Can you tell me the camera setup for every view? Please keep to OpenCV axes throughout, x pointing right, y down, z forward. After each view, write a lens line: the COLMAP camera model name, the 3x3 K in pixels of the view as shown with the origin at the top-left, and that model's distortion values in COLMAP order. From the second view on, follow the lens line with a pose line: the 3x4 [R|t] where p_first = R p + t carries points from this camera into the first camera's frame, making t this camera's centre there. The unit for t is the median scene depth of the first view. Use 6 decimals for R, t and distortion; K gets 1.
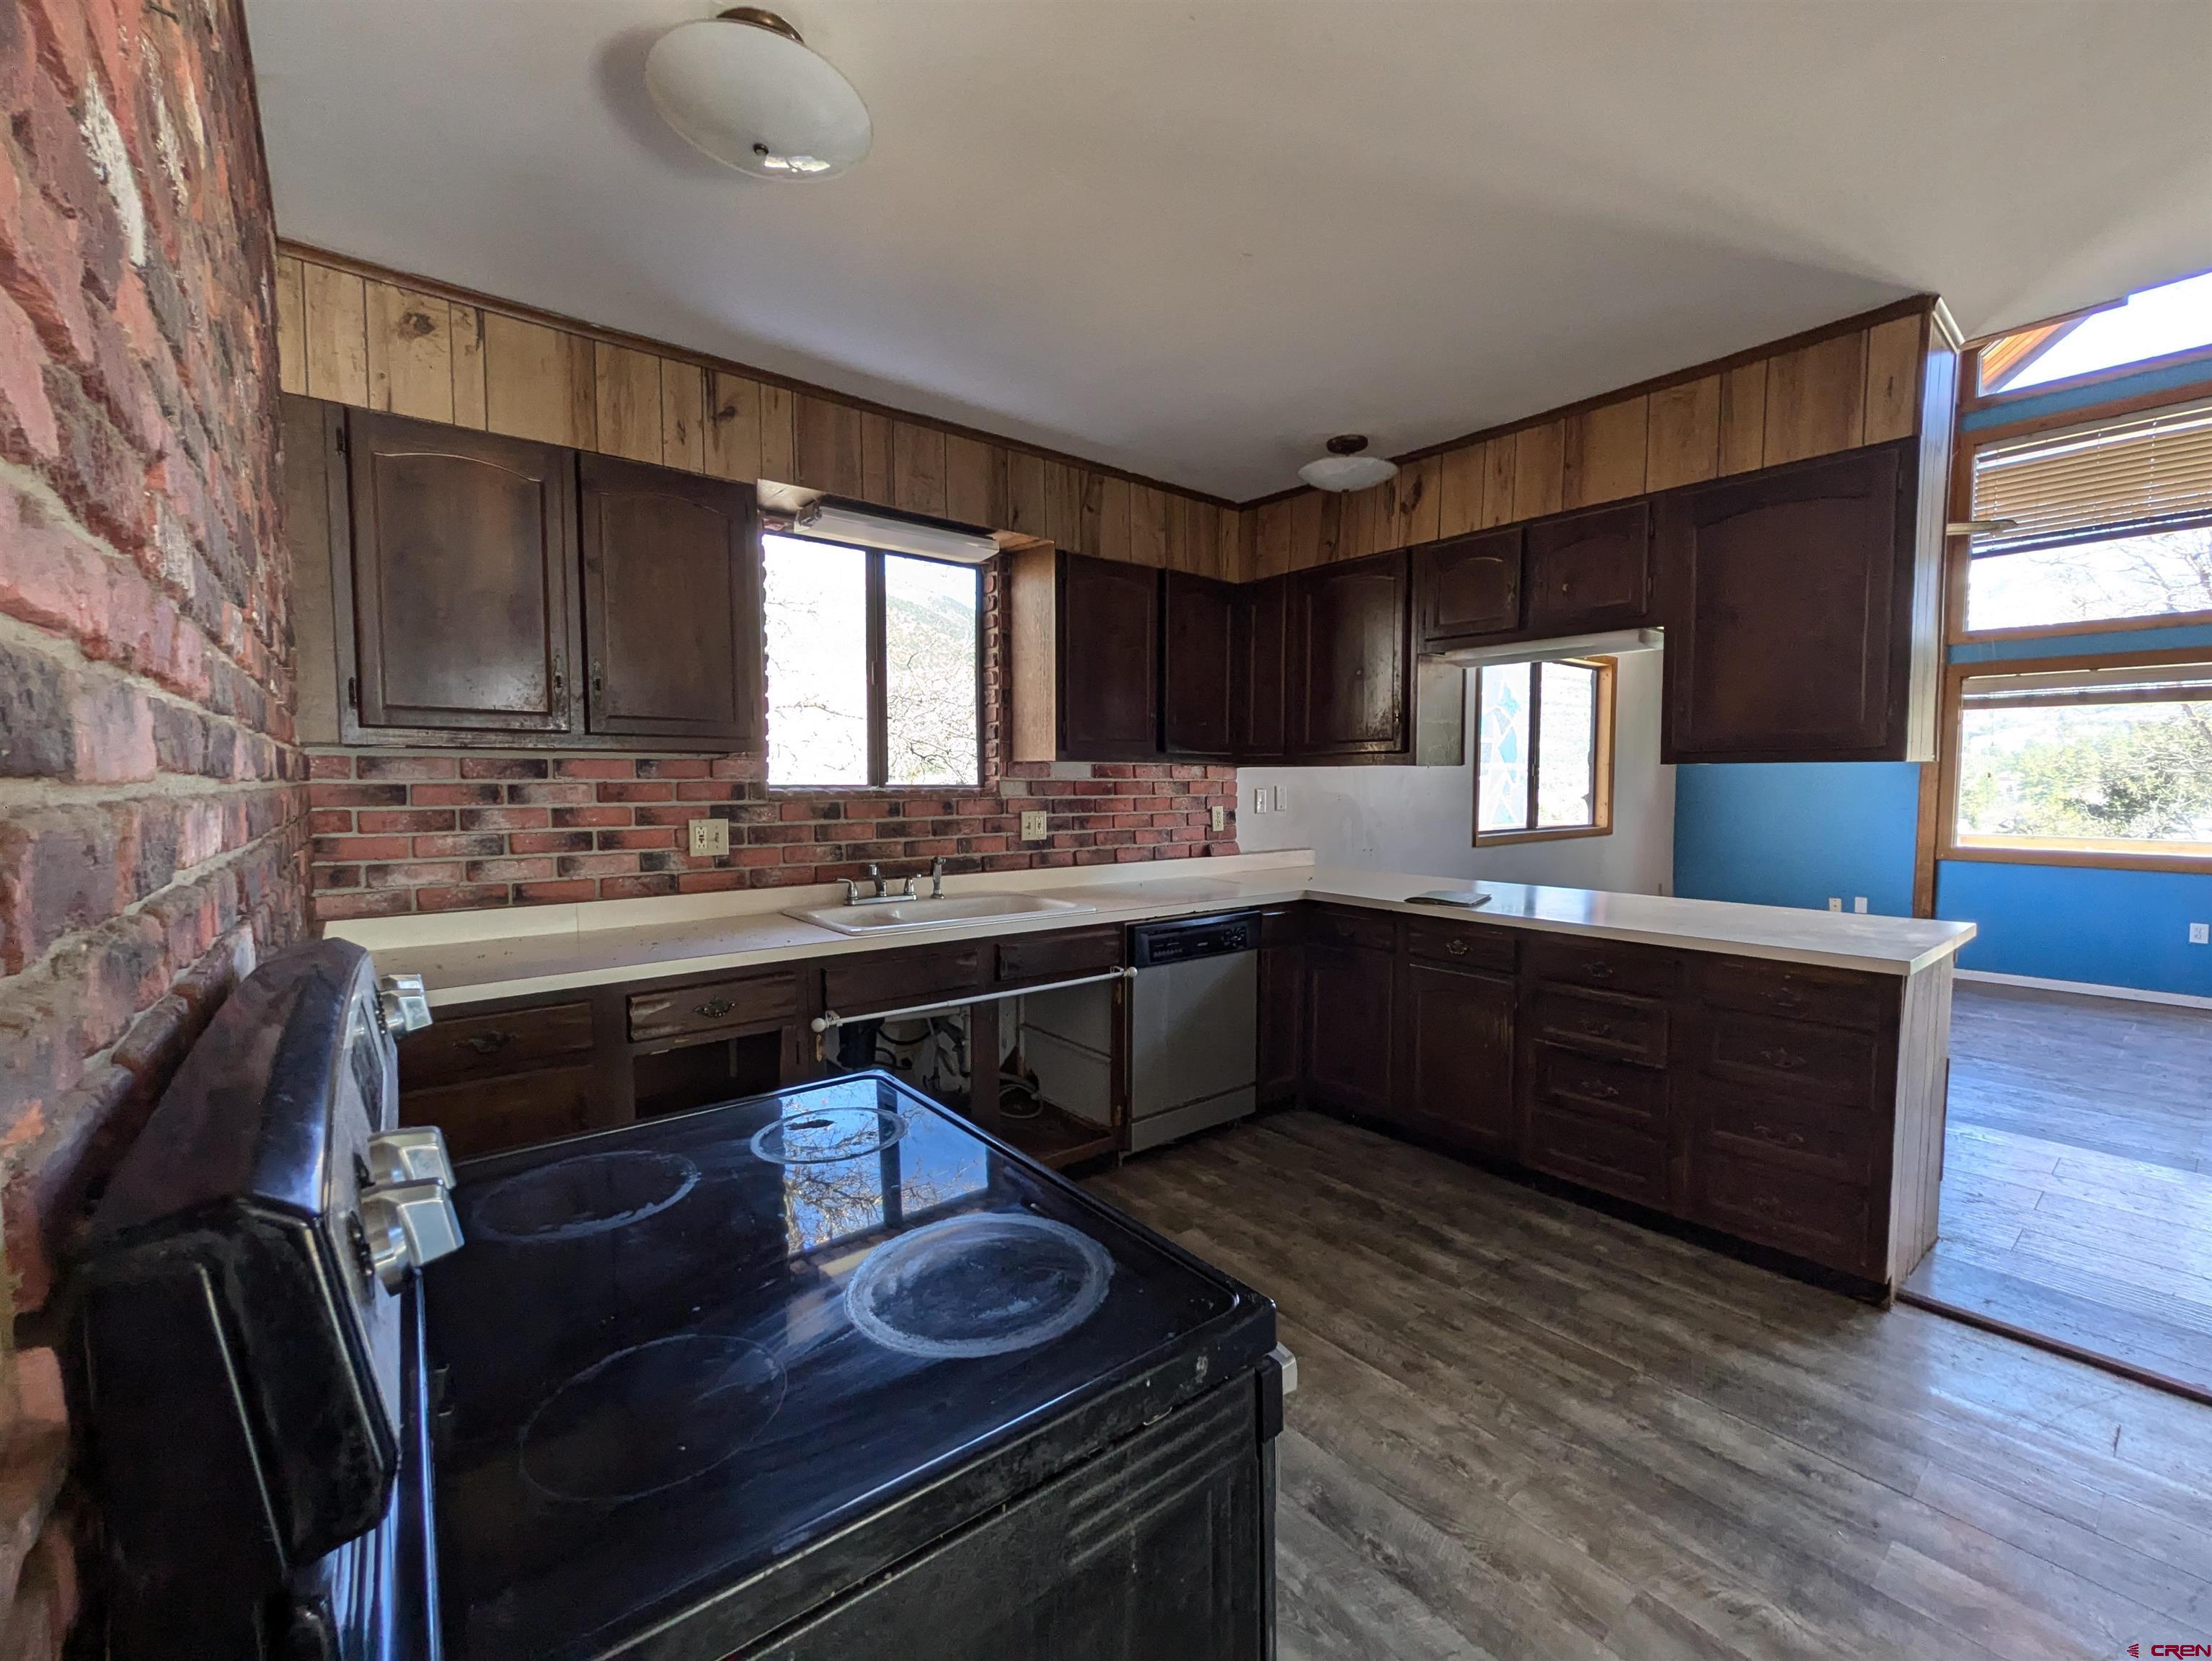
lens RADIAL K [[929.5, 0, 1114.3], [0, 929.5, 830.3], [0, 0, 1]] dist [0.002057, -0.001172]
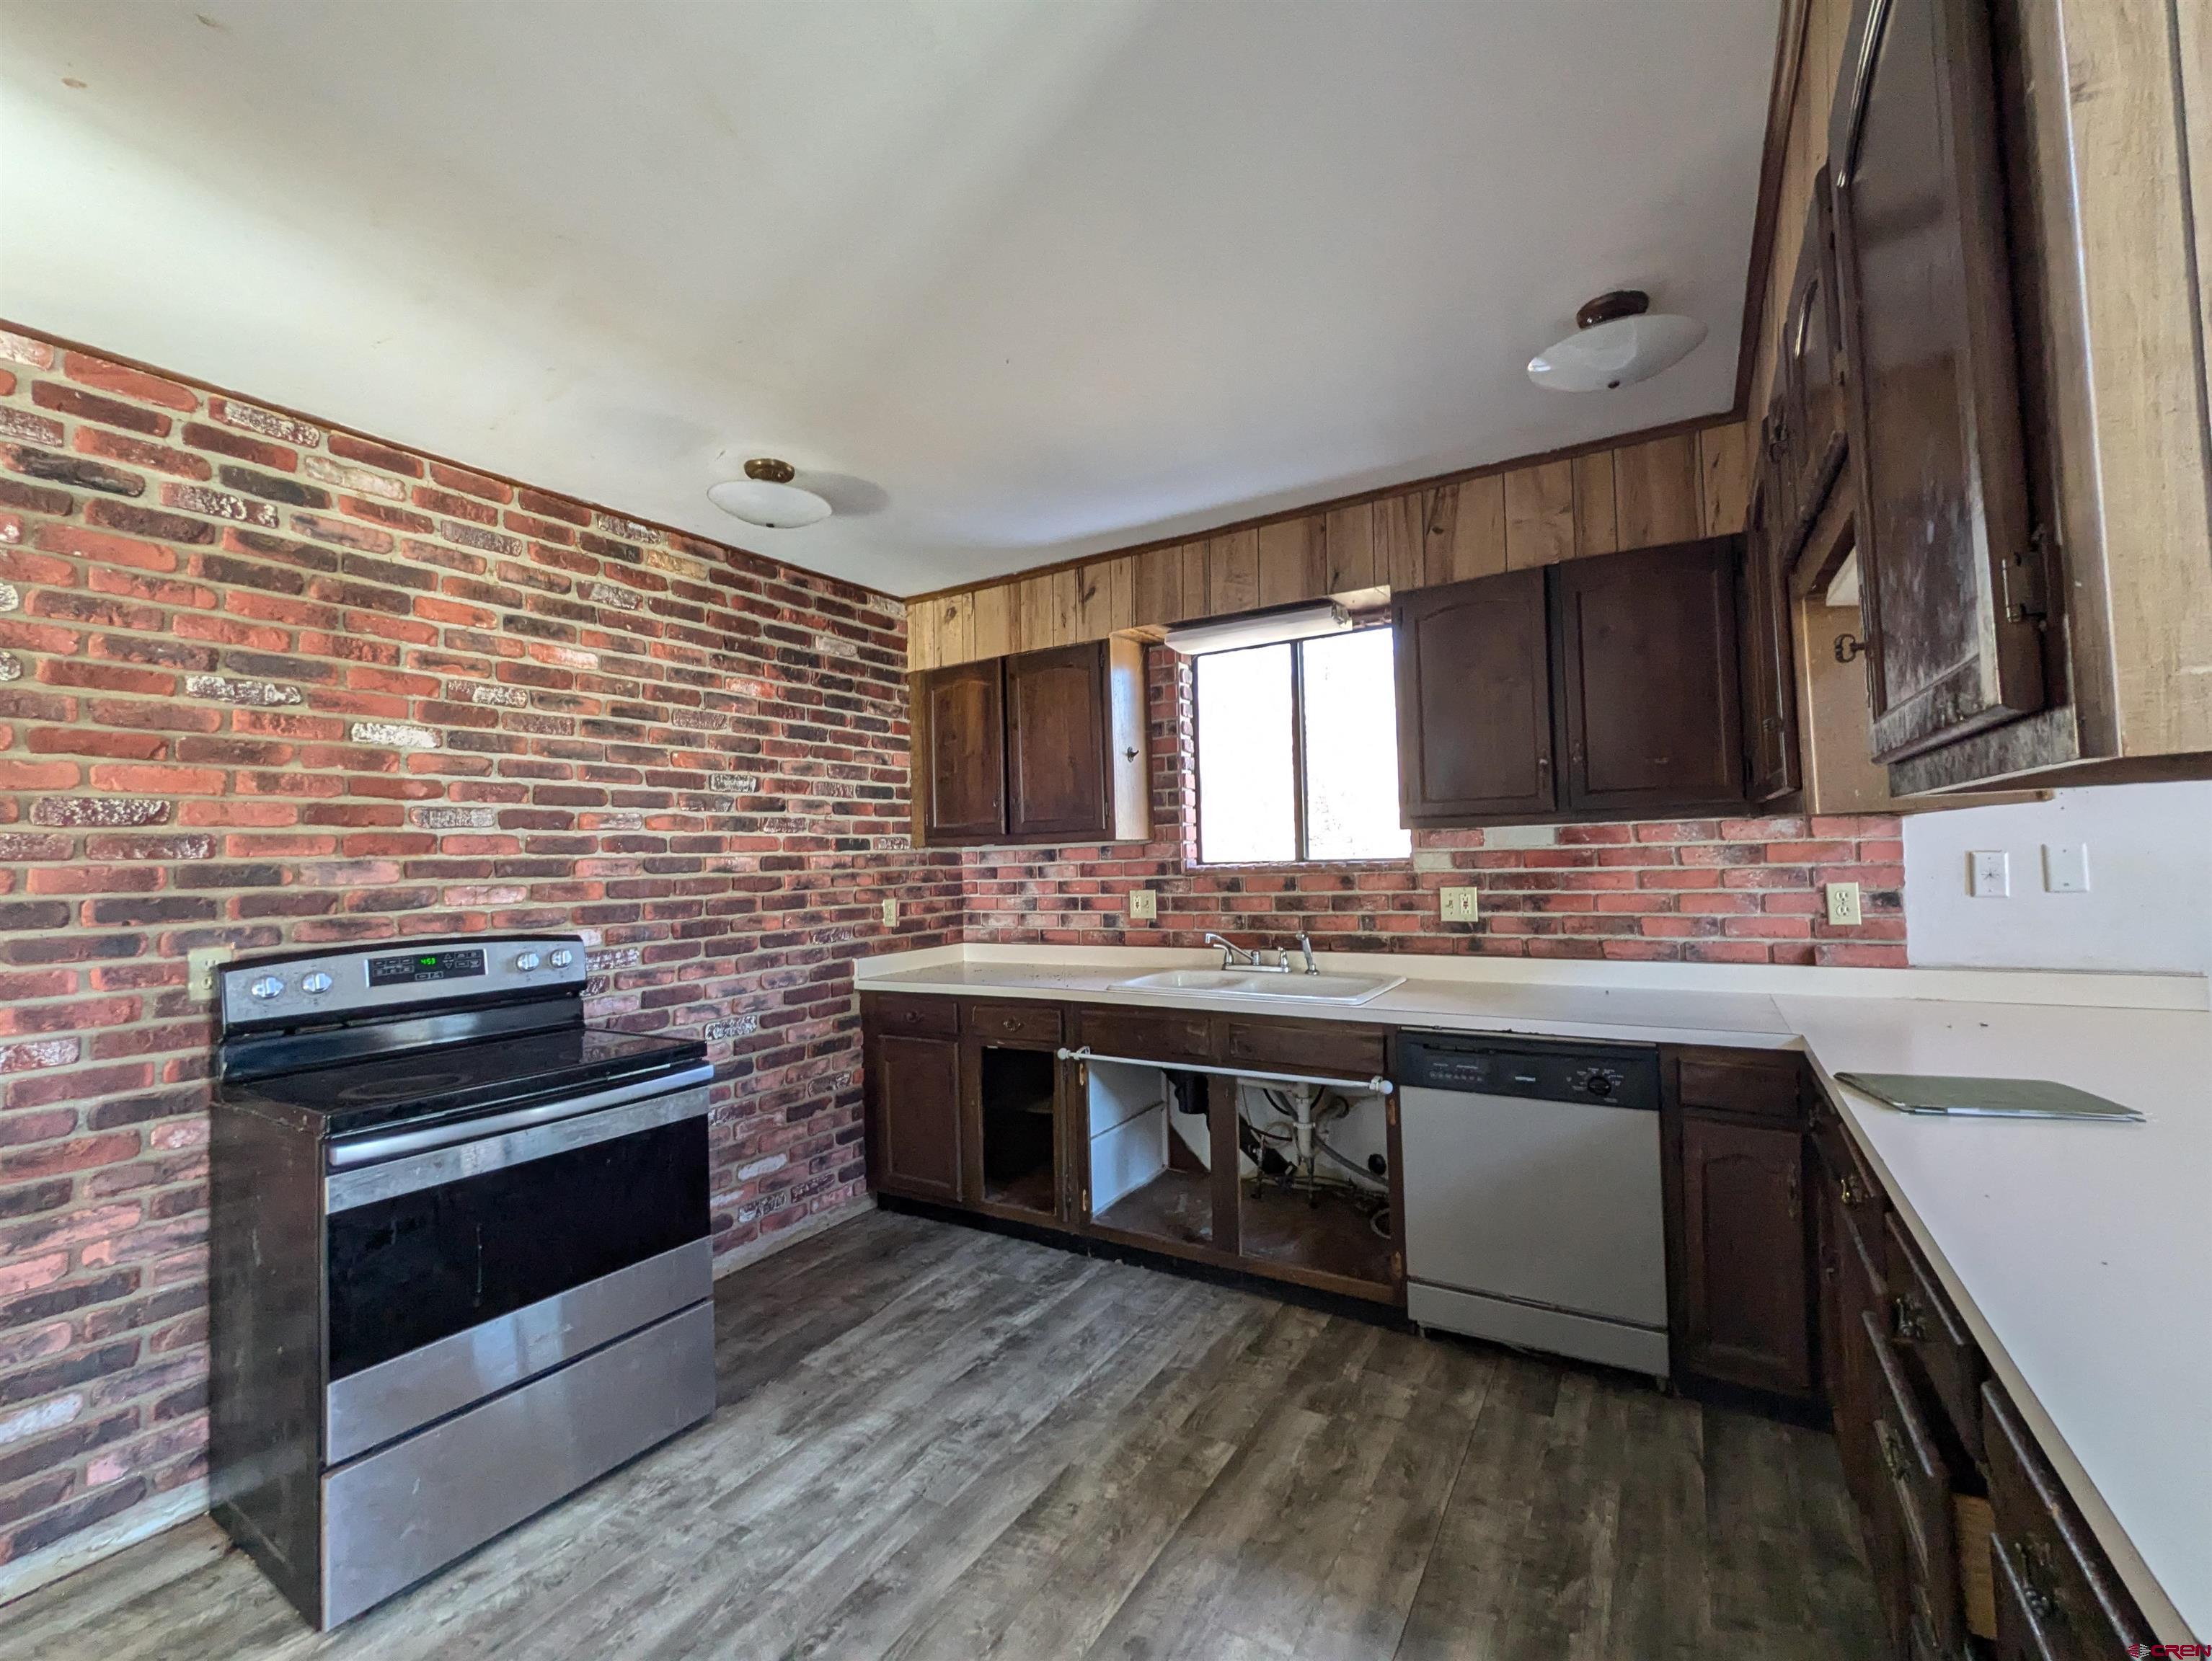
lens RADIAL K [[929.5, 0, 1114.3], [0, 929.5, 830.3], [0, 0, 1]] dist [0.002057, -0.001172]
pose [[0.335305, -0.038642, -0.941317, 0.745754], [-0.019912, 0.998645, -0.048088, -0.031072], [0.941899, 0.034867, 0.334081, 0.508074]]
